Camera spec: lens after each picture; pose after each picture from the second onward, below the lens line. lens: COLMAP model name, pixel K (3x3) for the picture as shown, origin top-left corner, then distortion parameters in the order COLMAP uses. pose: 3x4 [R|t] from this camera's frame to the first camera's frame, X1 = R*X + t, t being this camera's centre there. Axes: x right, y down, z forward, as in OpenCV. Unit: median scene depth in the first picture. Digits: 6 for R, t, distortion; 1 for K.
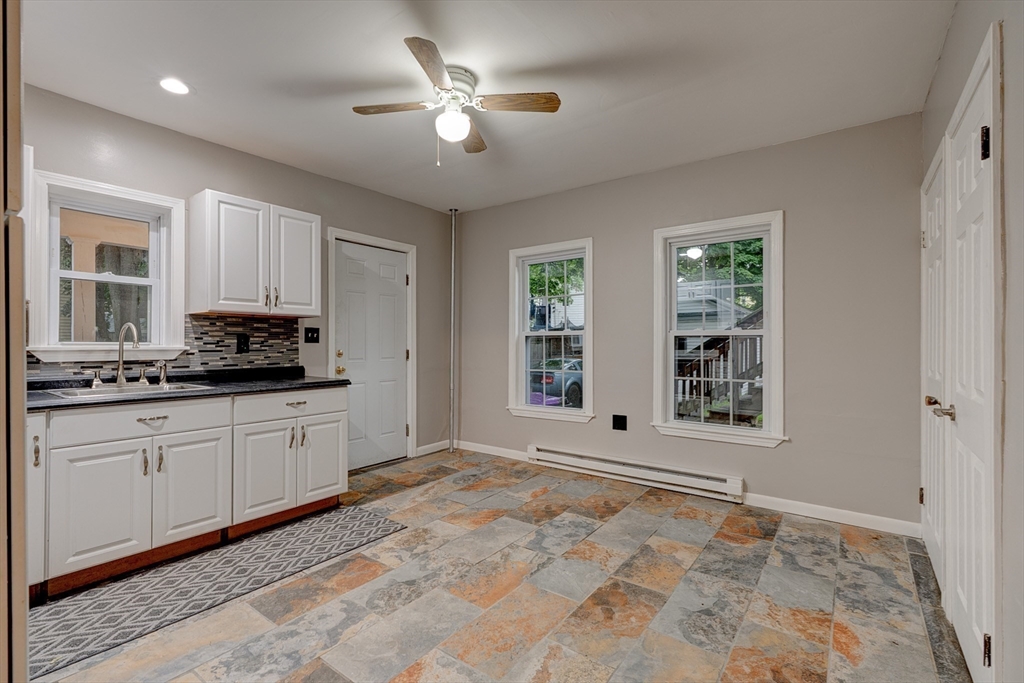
lens RADIAL K [[463.7, 0, 512.0], [0, 463.7, 341.5], [0, 0, 1]] dist [-0.000194, -0.000037]
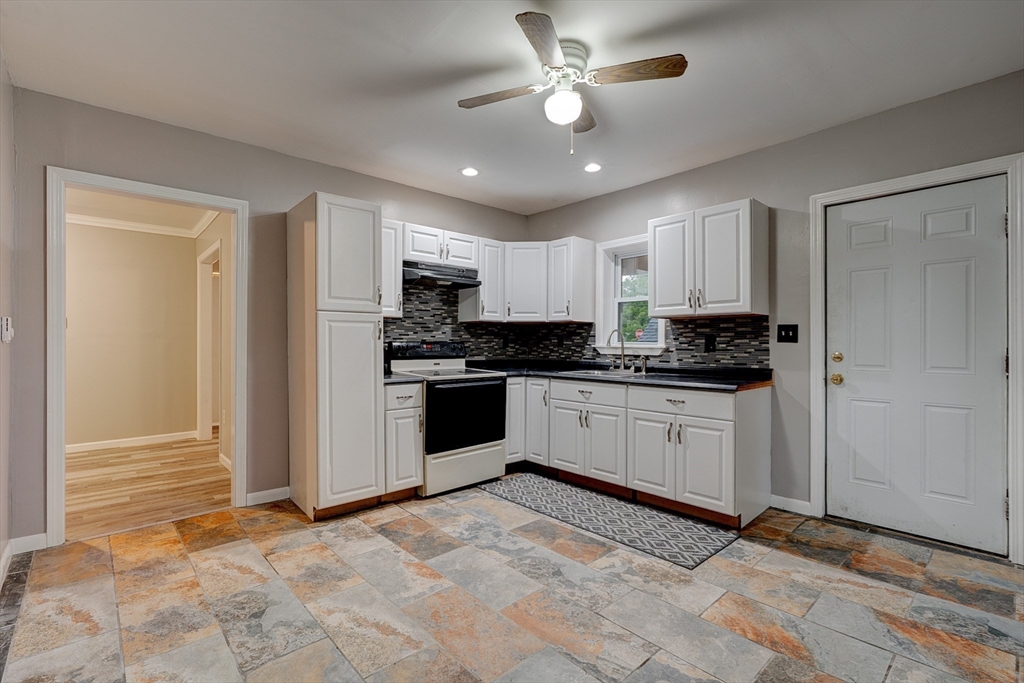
lens RADIAL K [[462.0, 0, 507.2], [0, 462.0, 344.1], [0, 0, 1]] dist [0.000836, 0.000331]
pose [[-0.201146, 0.001452, -0.979560, 0.668530], [0.002196, 0.999997, 0.001031, 0.005097], [0.979559, -0.001944, -0.201149, 0.900953]]
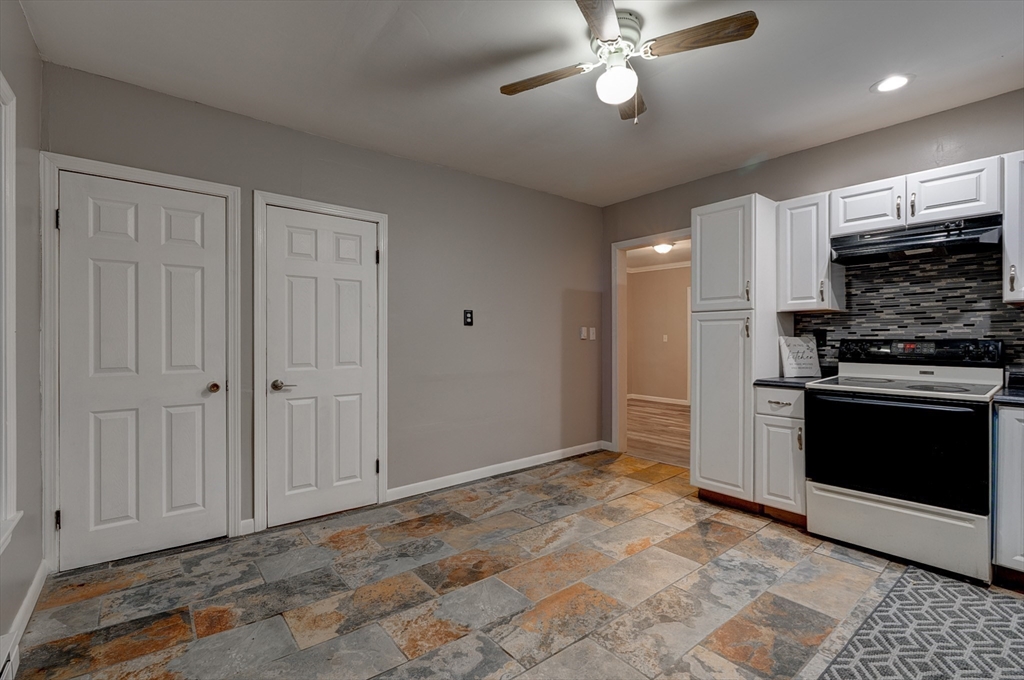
lens RADIAL K [[463.7, 0, 512.0], [0, 463.7, 340.0], [0, 0, 1]] dist [-0.000194, -0.000037]
pose [[-0.967730, -0.002374, 0.251979, -0.130057], [-0.002156, 0.999997, 0.001139, 0.000643], [-0.251981, 0.000559, -0.967732, 1.563573]]
